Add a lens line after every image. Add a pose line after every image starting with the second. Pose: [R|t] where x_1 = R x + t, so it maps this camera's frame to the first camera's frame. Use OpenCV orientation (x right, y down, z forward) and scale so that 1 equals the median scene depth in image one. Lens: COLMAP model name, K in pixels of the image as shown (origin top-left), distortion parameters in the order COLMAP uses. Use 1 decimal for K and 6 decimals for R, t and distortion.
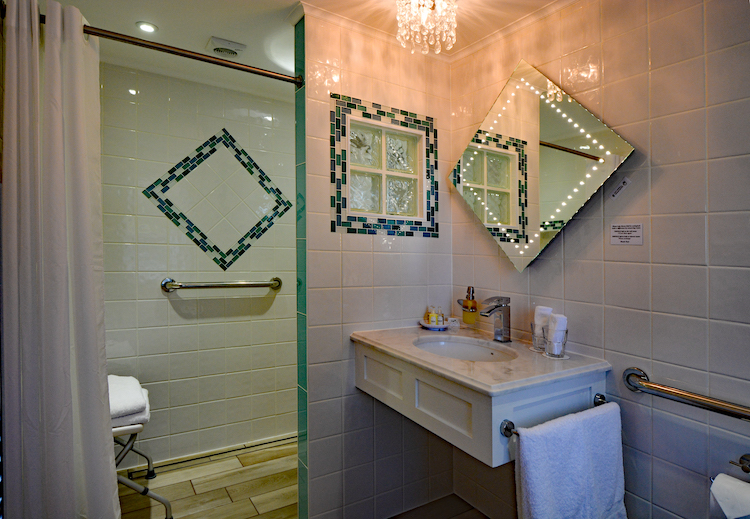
lens RADIAL K [[425.4, 0, 375.1], [0, 425.4, 236.8], [0, 0, 1]] dist [-0.001217, -0.001179]
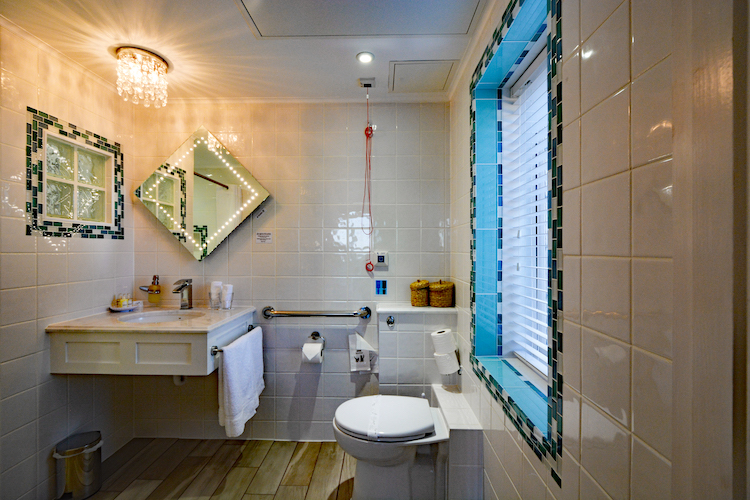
lens RADIAL K [[274.1, 0, 375.0], [0, 274.1, 250.0], [0, 0, 1]] dist [0.000043, 0.000007]
pose [[0.554265, -0.035354, 0.831589, -0.151774], [-0.002397, 0.999026, 0.044070, -0.005323], [-0.832337, -0.026420, 0.553640, -0.095045]]
